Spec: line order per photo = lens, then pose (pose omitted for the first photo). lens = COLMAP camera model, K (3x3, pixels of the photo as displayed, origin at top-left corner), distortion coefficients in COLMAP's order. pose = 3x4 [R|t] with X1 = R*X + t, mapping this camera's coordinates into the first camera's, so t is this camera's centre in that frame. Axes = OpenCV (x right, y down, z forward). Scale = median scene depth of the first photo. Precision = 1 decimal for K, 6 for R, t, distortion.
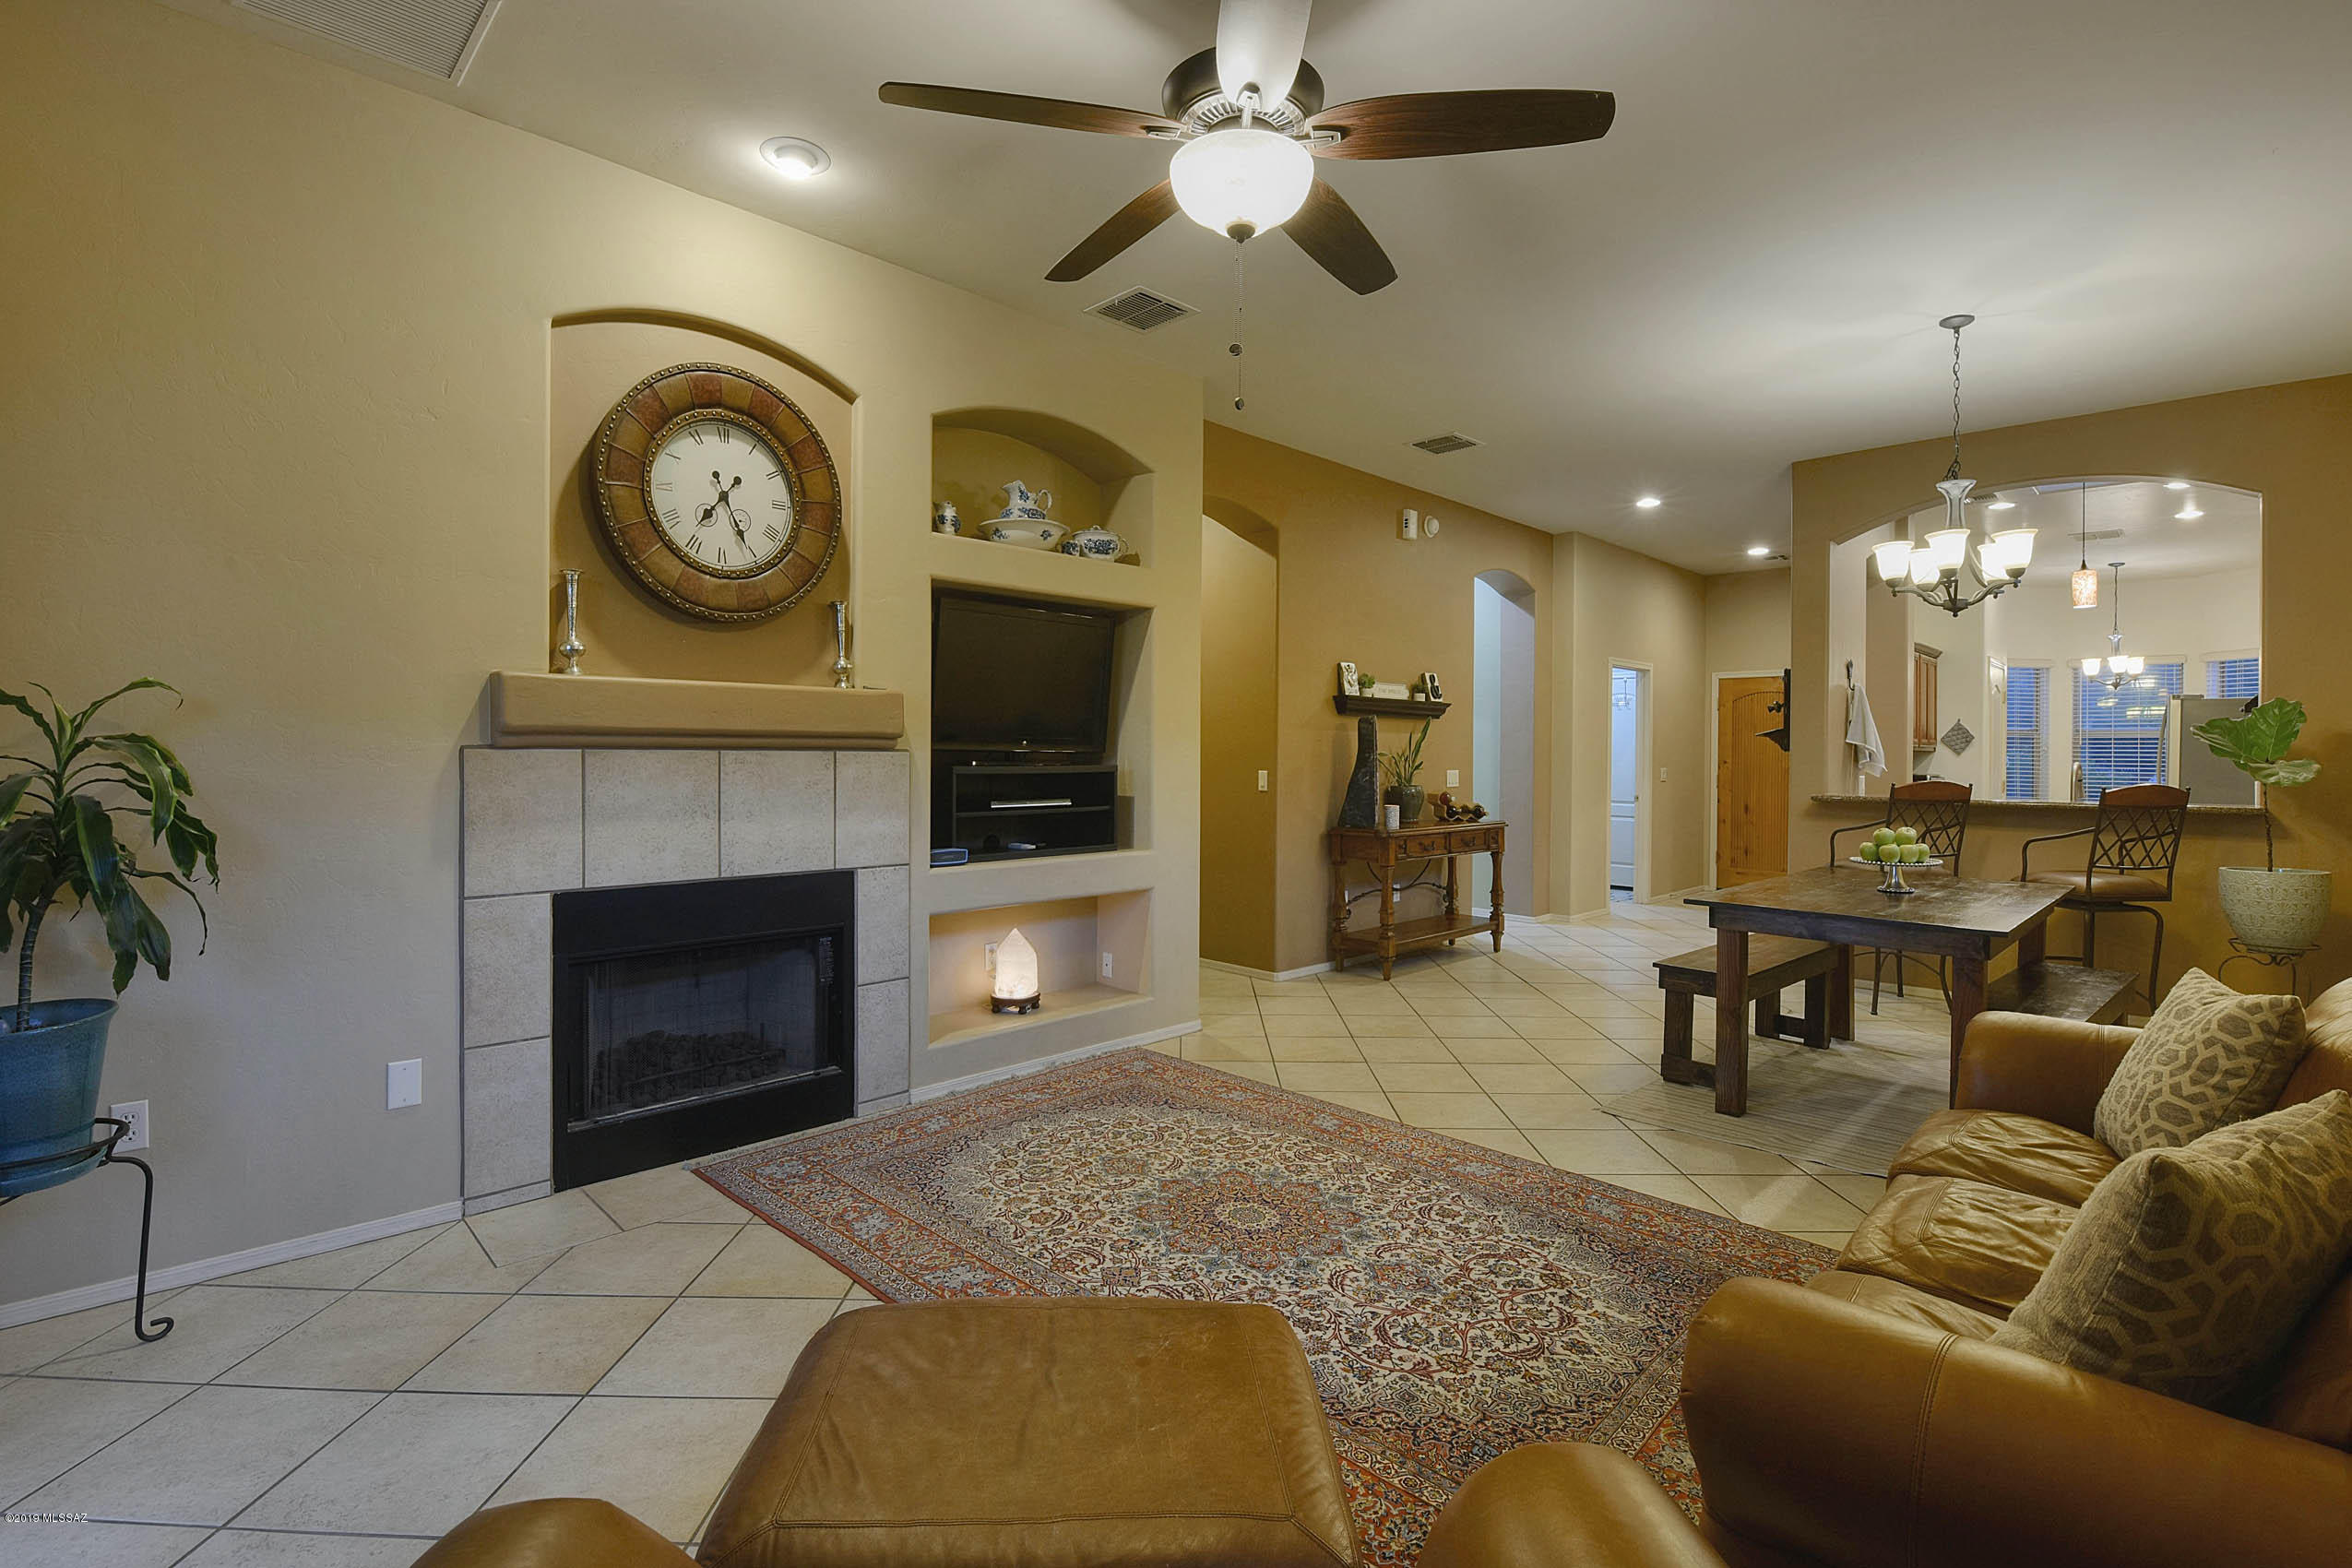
lens RADIAL K [[1058.5, 0, 1163.1], [0, 1058.5, 728.7], [0, 0, 1]] dist [-0.006955, -0.006689]
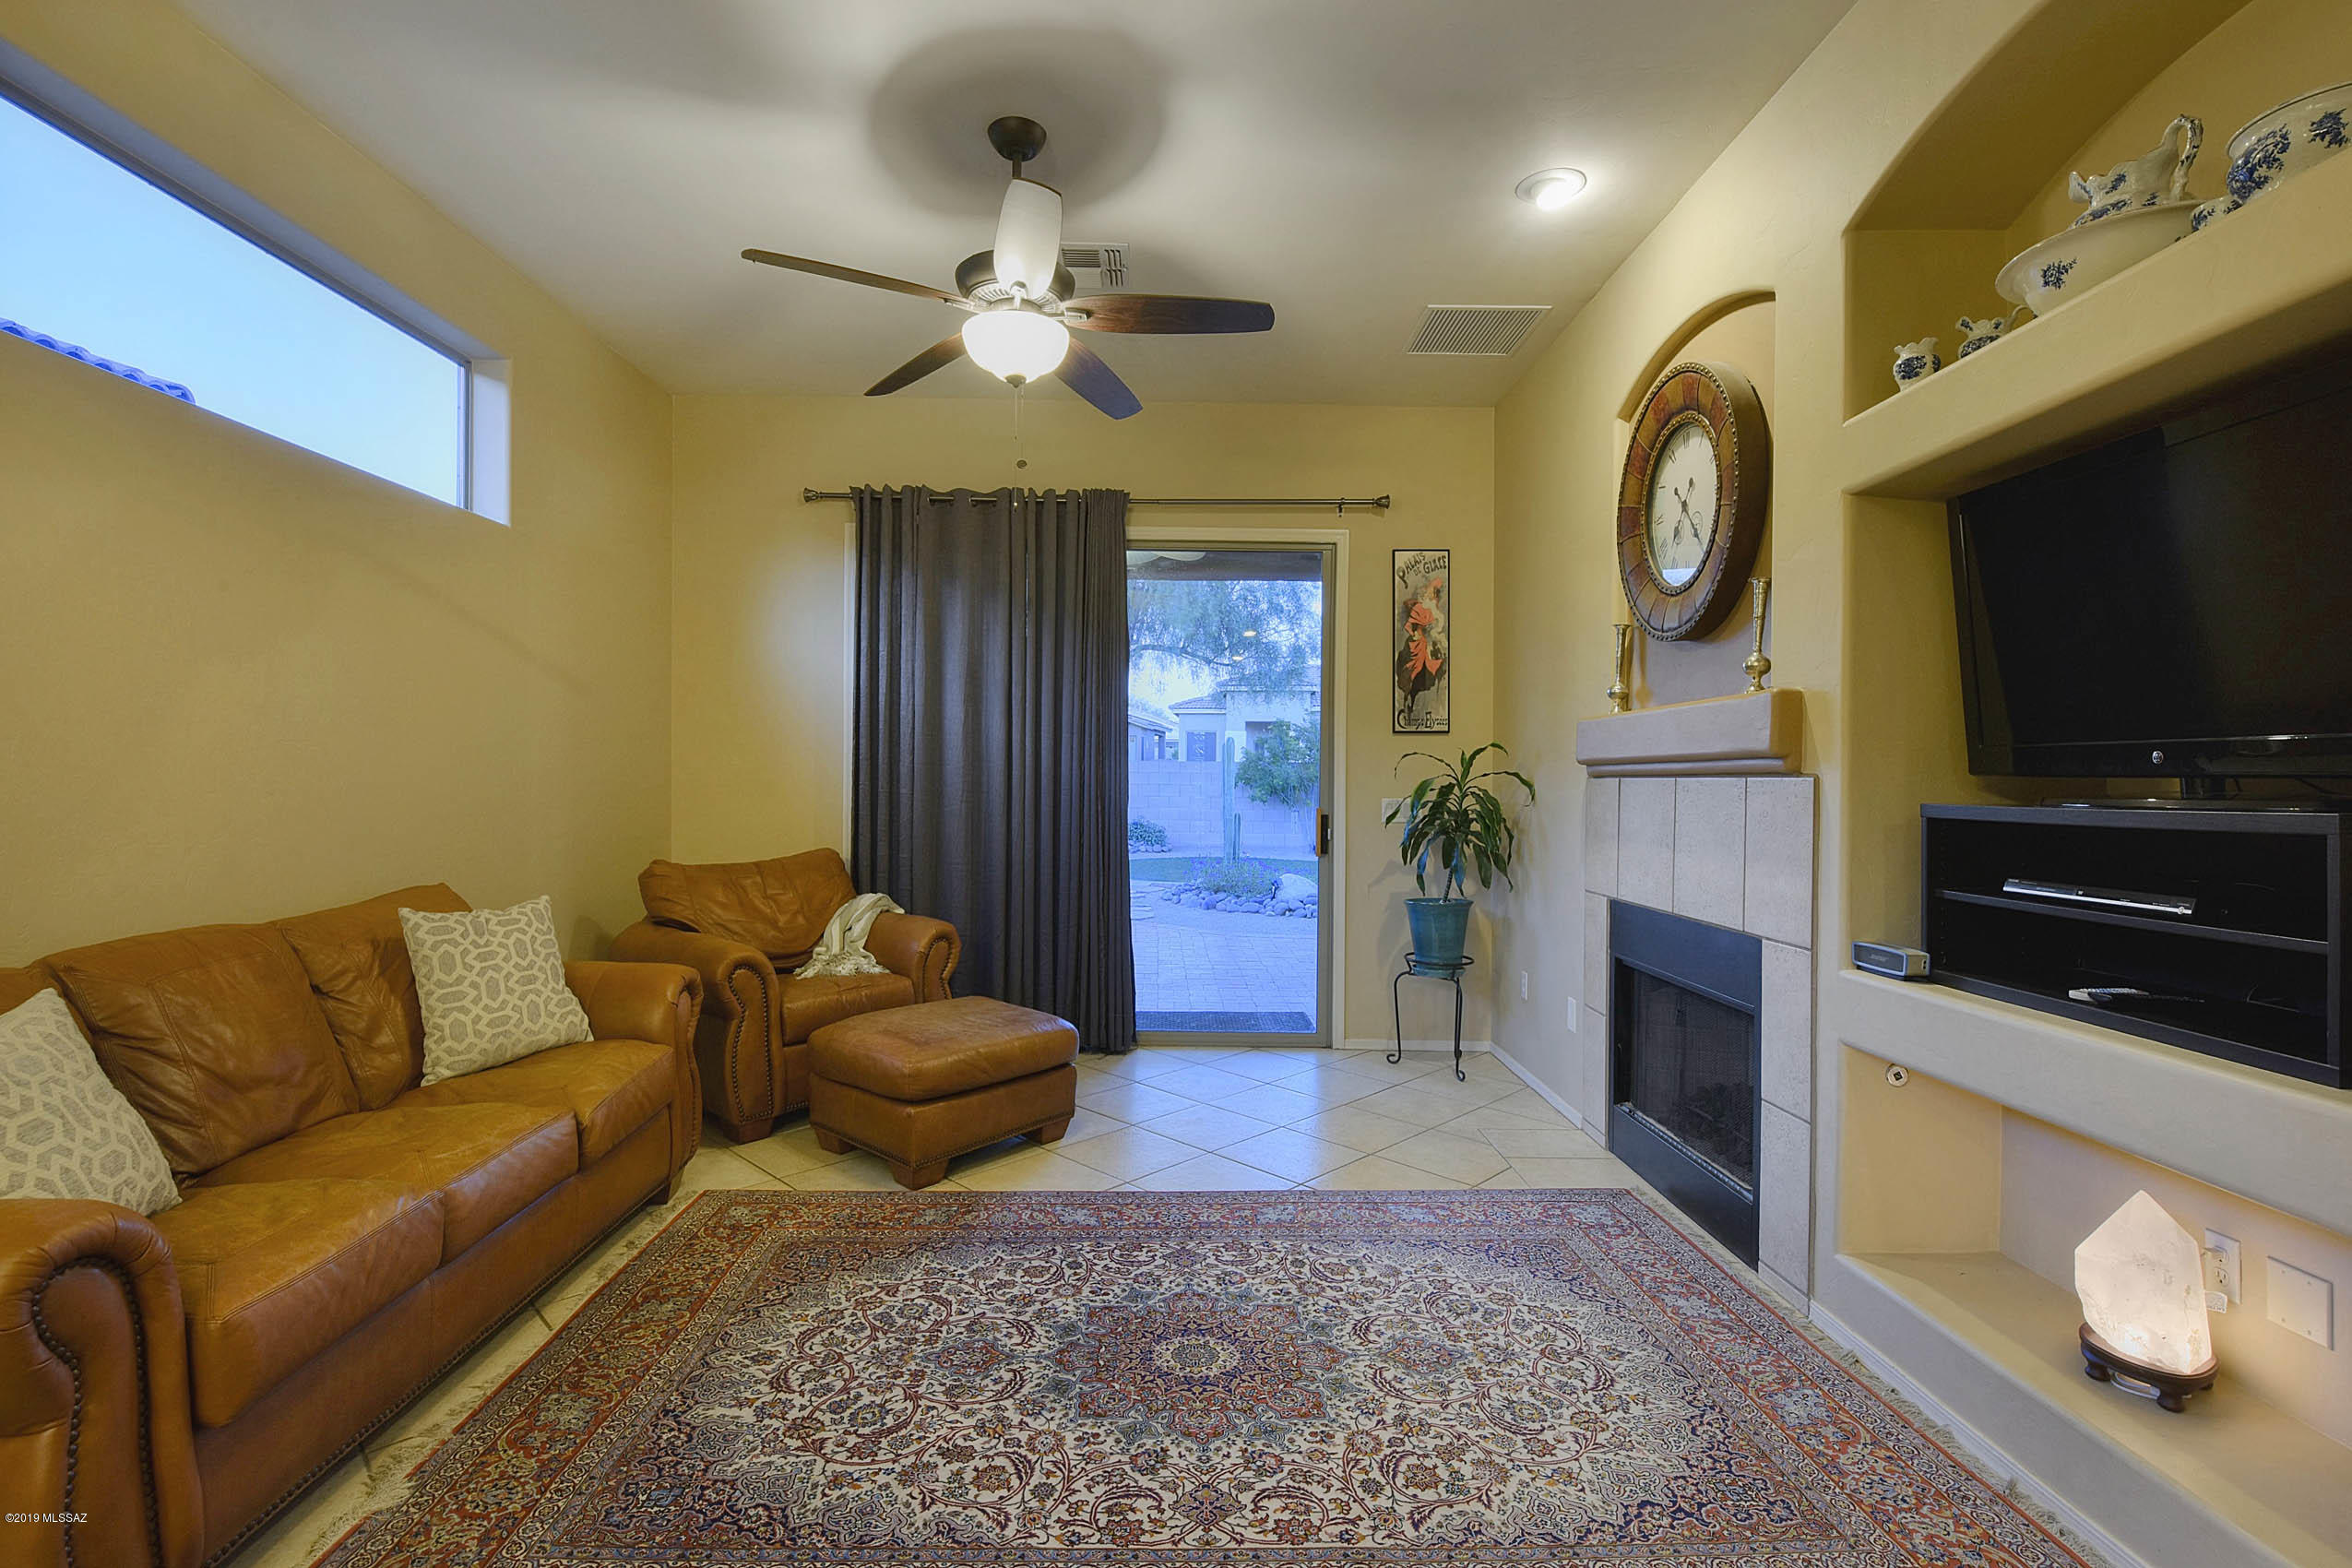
lens RADIAL K [[1058.5, 0, 1209.0], [0, 1058.5, 789.3], [0, 0, 1]] dist [-0.006955, -0.006689]
pose [[-0.667597, -0.010409, -0.744450, 0.752906], [-0.001608, 0.999920, -0.012539, 0.048697], [0.744521, -0.007174, -0.667561, 1.733041]]
